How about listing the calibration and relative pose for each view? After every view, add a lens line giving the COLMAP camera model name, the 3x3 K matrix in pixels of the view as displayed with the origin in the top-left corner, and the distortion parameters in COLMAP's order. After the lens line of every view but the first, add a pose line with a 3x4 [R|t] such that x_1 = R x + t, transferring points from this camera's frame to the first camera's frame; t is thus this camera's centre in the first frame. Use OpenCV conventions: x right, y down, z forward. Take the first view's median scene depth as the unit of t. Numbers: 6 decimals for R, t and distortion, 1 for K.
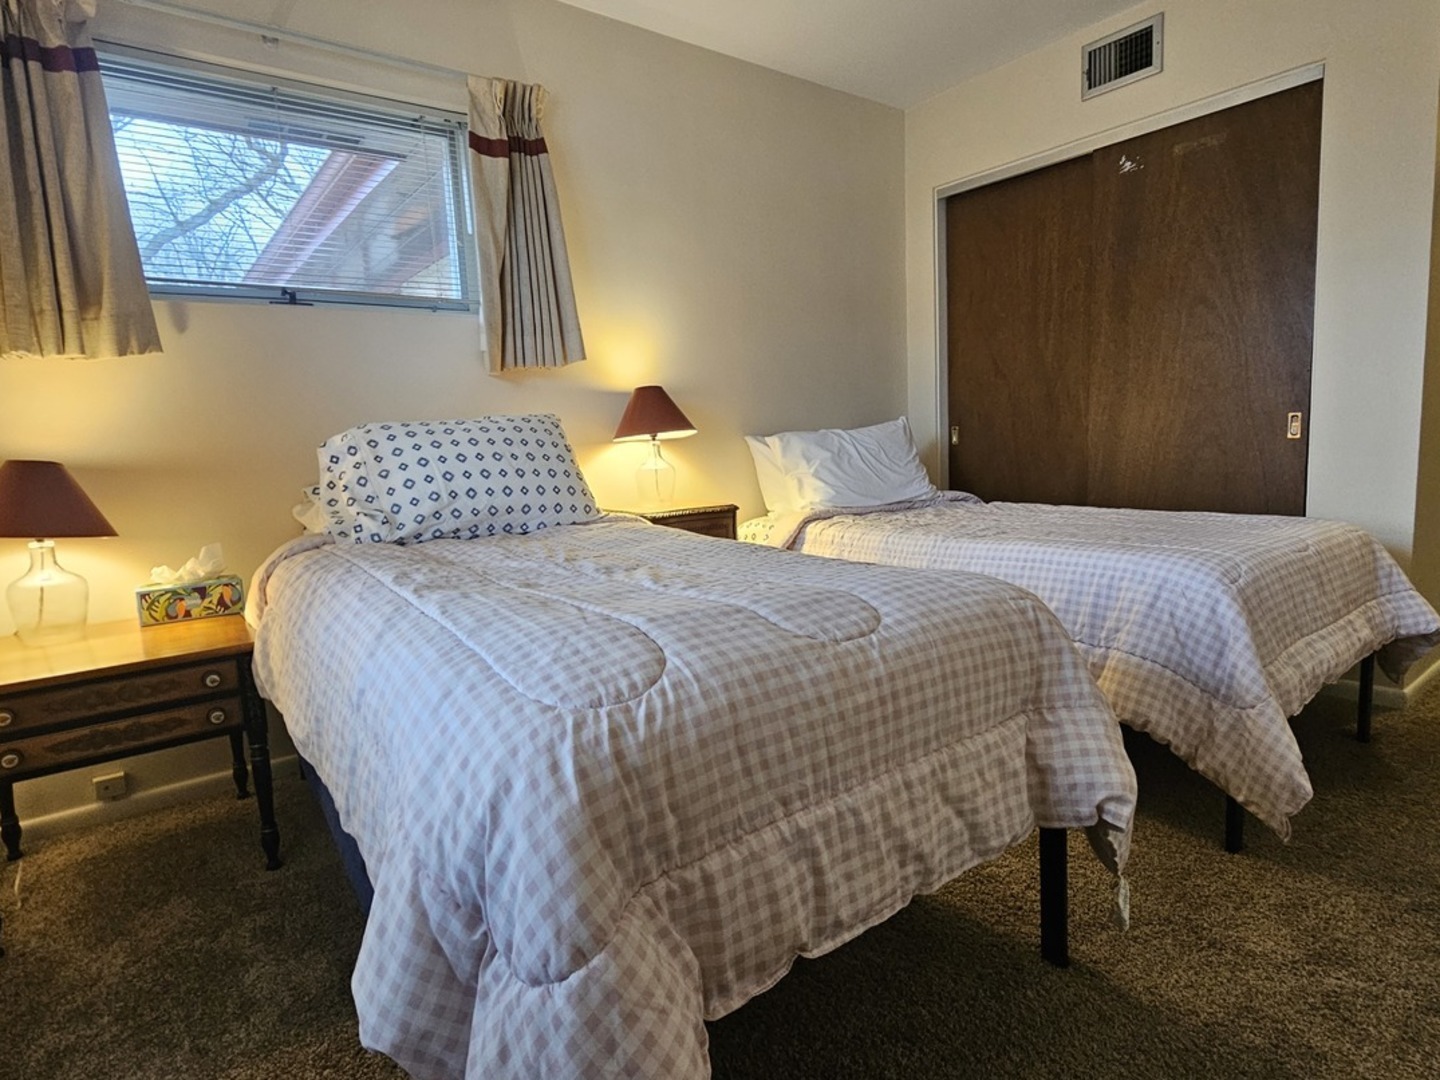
lens RADIAL K [[792.9, 0, 720.0], [0, 792.9, 542.8], [0, 0, 1]] dist [-0.002956, 0.000903]
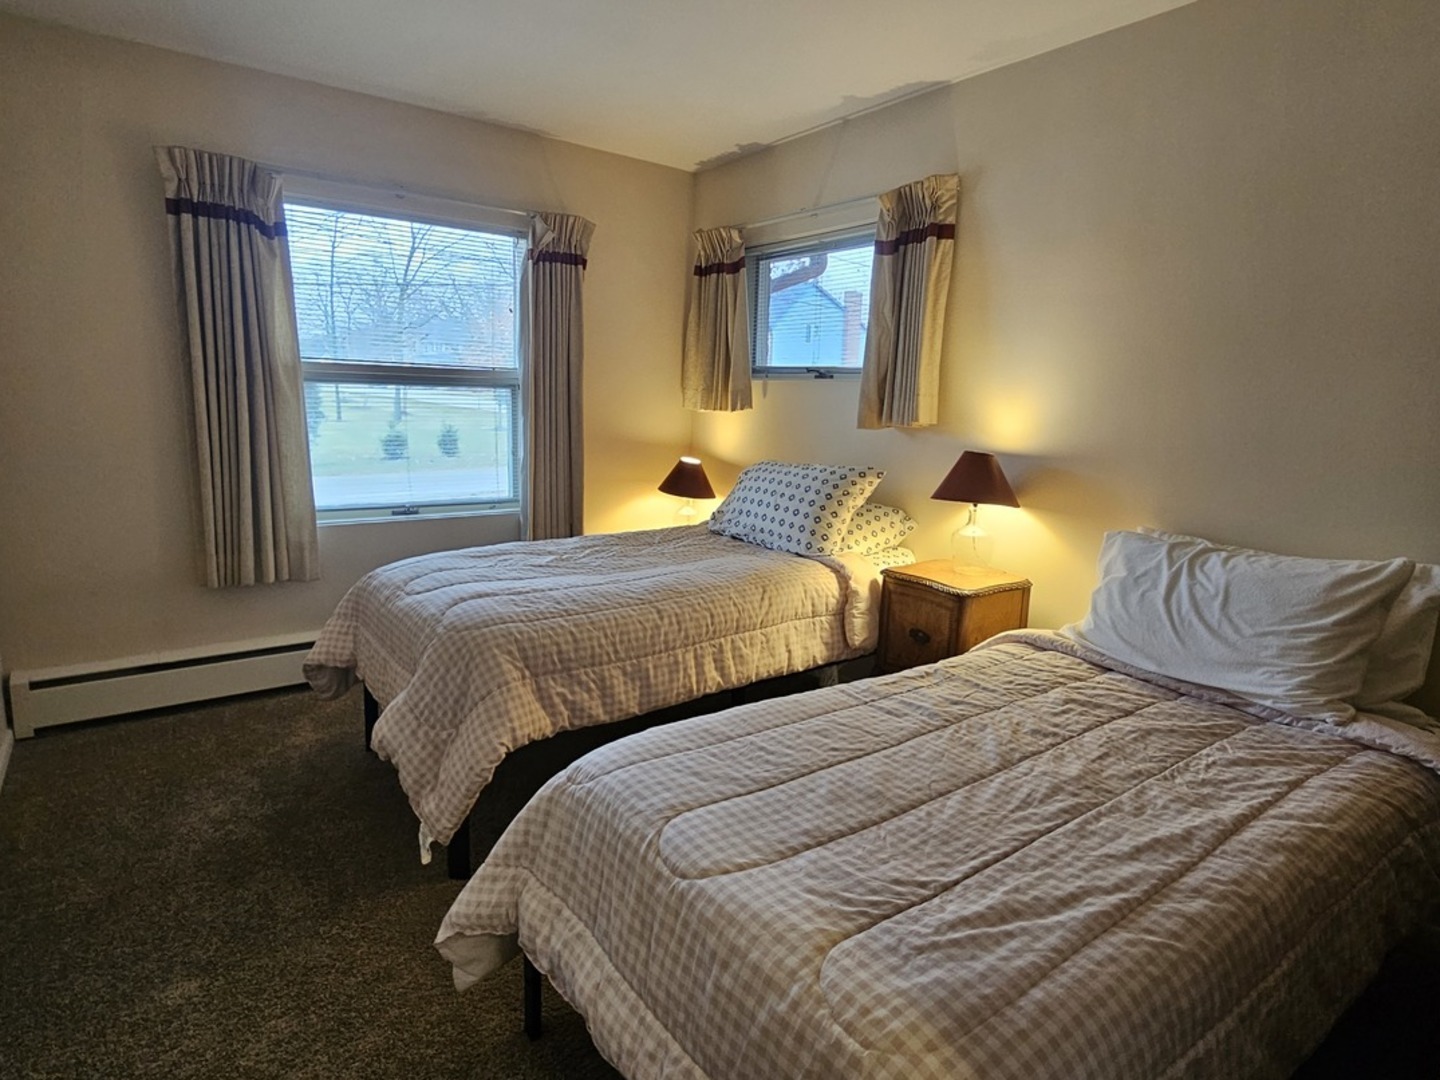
lens RADIAL K [[792.9, 0, 719.3], [0, 792.9, 537.5], [0, 0, 1]] dist [-0.002956, 0.000903]
pose [[-0.012183, 0.211056, -0.977398, 1.081139], [-0.175180, 0.961903, 0.209894, -0.301282], [0.984461, 0.173778, 0.025254, 0.857255]]
